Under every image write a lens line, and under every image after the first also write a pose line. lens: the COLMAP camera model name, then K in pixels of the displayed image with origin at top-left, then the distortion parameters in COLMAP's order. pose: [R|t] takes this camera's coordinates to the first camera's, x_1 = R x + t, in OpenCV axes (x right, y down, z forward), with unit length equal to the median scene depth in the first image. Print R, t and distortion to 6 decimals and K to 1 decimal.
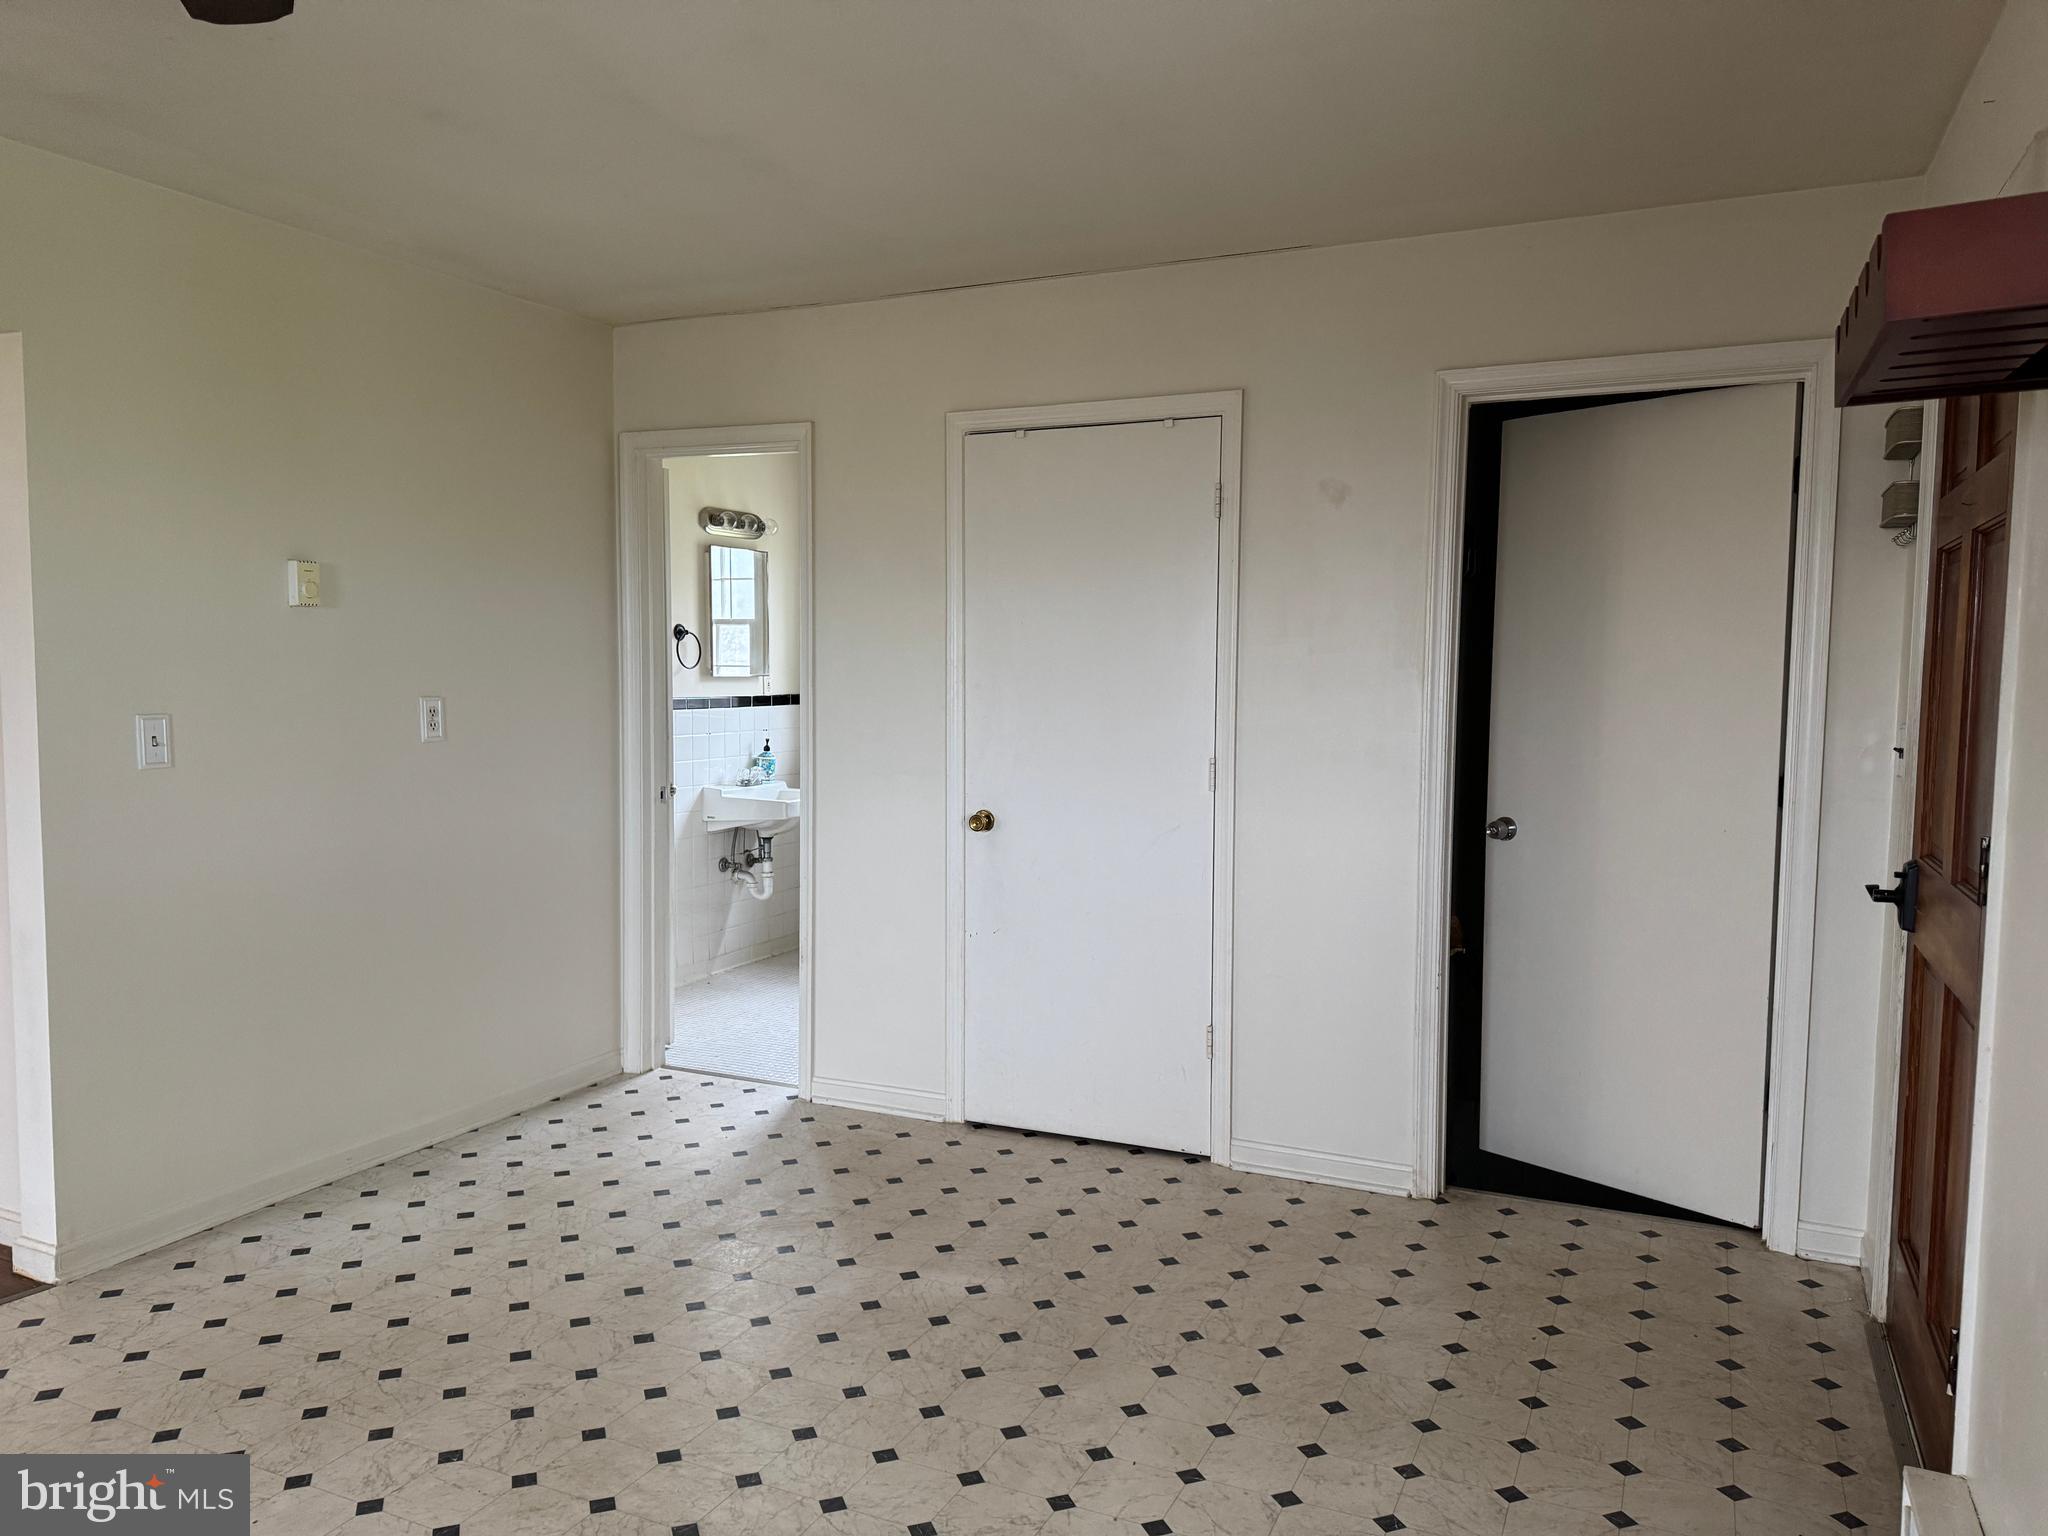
lens RADIAL K [[1409.2, 0, 1024.0], [0, 1409.2, 768.0], [0, 0, 1]] dist [-0.000708, -0.068696]
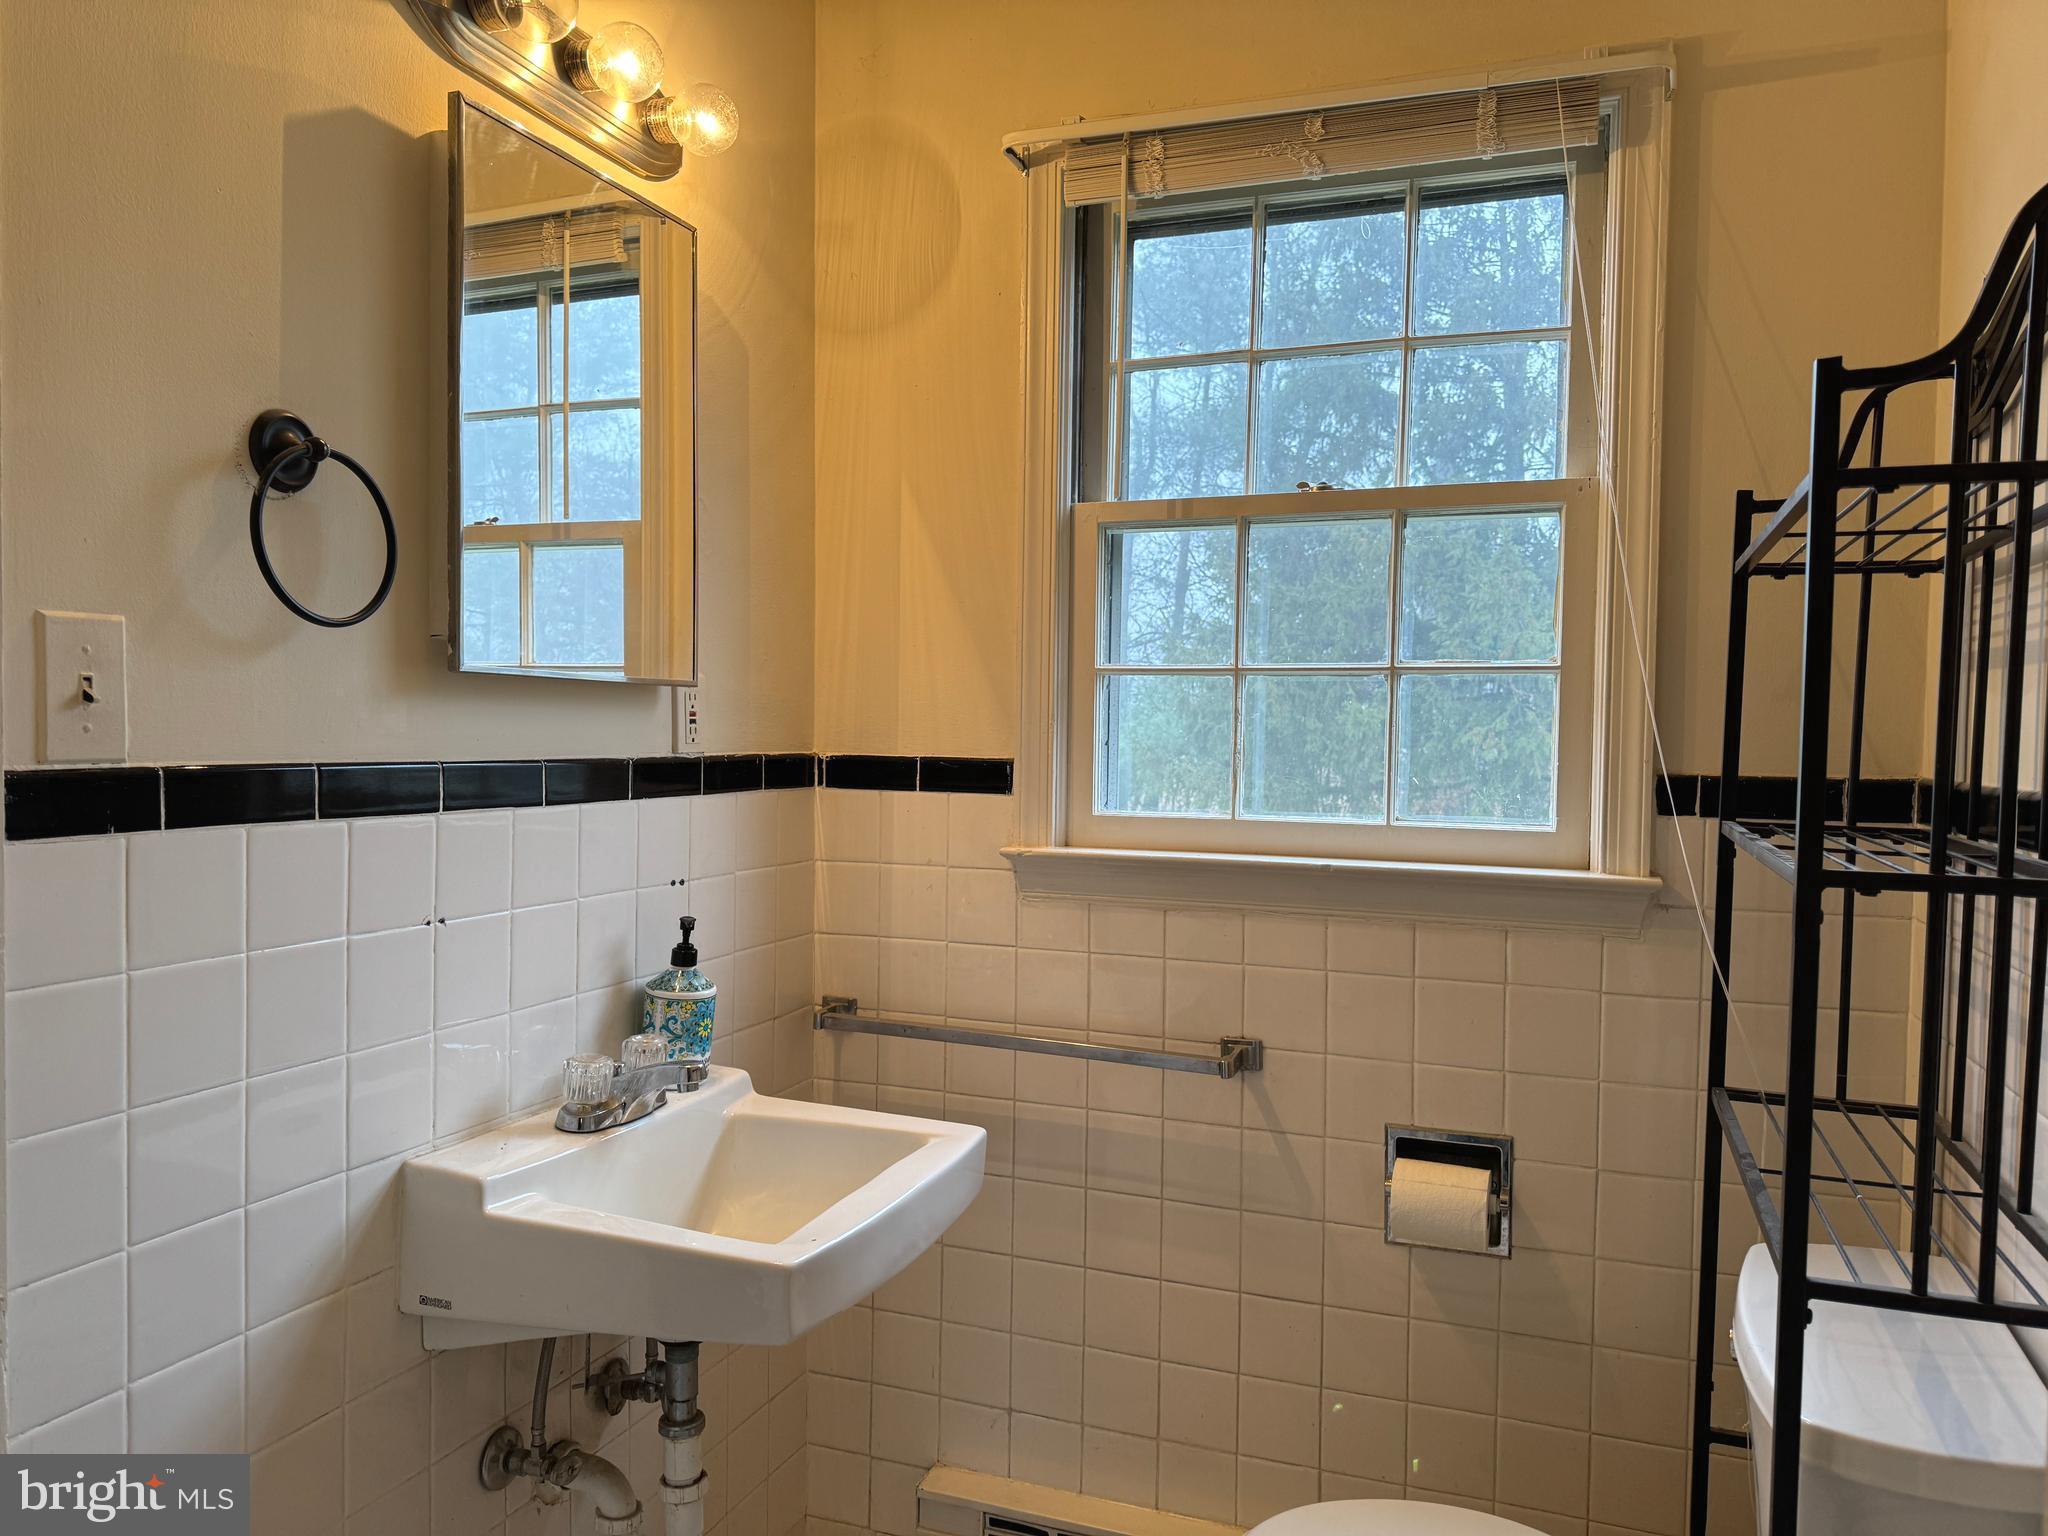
lens RADIAL K [[1441.5, 0, 987.0], [0, 1441.5, 766.7], [0, 0, 1]] dist [0.008100, -0.007507]
pose [[0.998099, 0.010504, 0.060733, -0.143188], [-0.007354, 0.998627, -0.051864, -0.036117], [-0.061194, 0.051319, 0.996806, 0.728135]]
